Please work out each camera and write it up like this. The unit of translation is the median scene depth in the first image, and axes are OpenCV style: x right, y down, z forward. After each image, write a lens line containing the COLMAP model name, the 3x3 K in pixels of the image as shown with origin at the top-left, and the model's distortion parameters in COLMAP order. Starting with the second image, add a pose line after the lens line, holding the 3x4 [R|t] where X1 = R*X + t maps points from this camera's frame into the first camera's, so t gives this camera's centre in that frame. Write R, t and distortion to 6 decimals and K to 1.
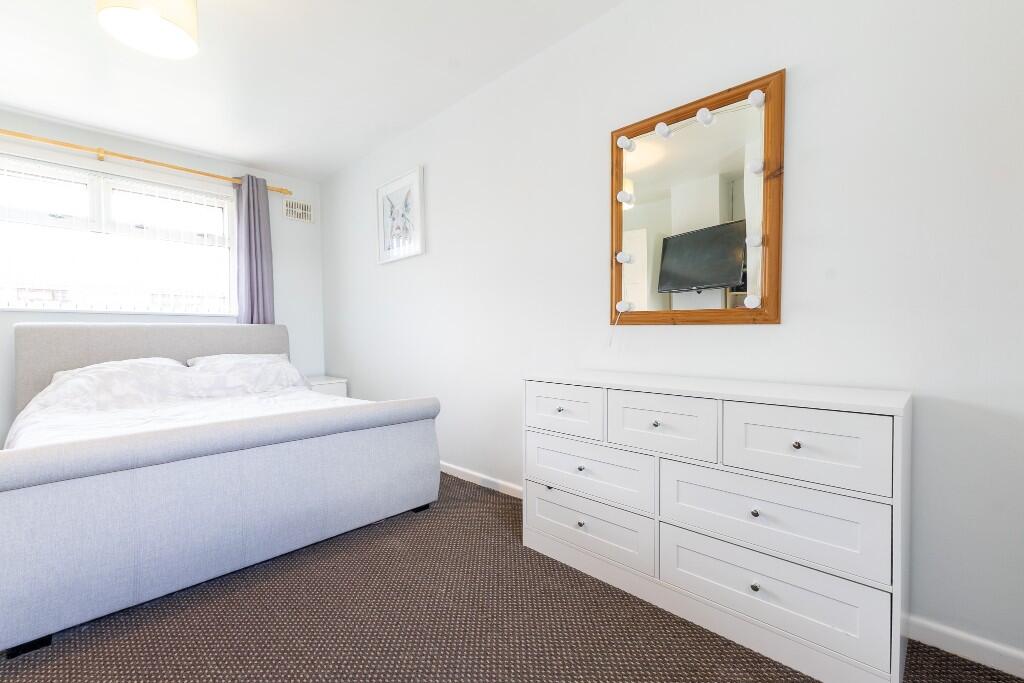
lens RADIAL K [[436.0, 0, 512.0], [0, 436.0, 341.5], [0, 0, 1]] dist [-0.000111, -0.000015]
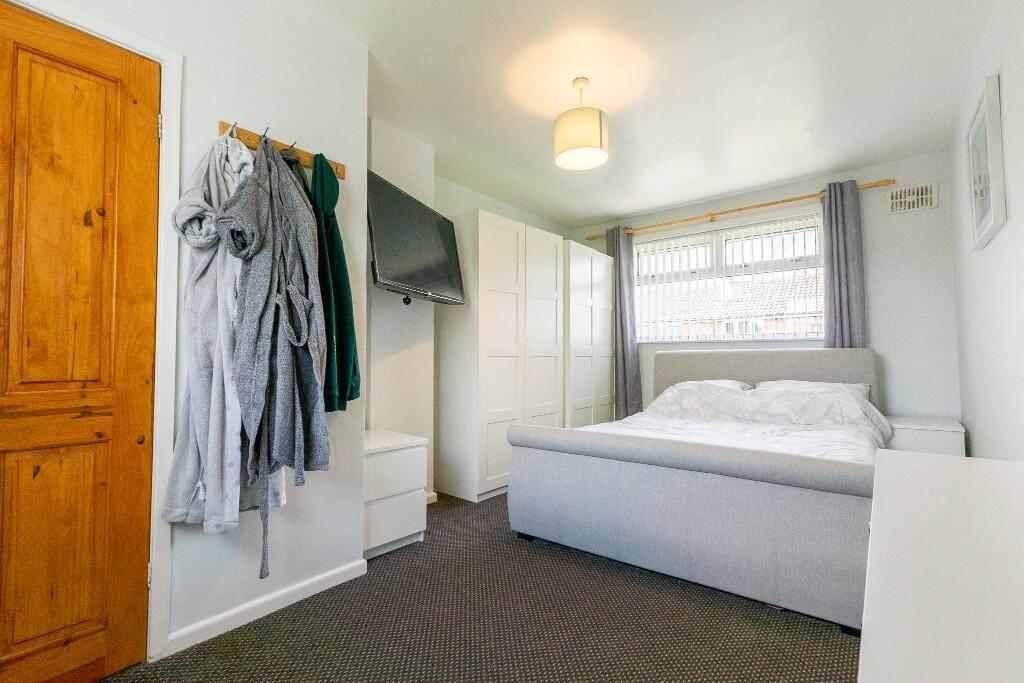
lens RADIAL K [[458.3, 0, 512.0], [0, 458.3, 341.5], [0, 0, 1]] dist [-0.000045, 0.000005]
pose [[0.096594, -0.030713, -0.994850, 0.306304], [-0.014776, 0.999369, -0.032288, -0.015550], [0.995214, 0.017819, 0.096079, 0.291135]]
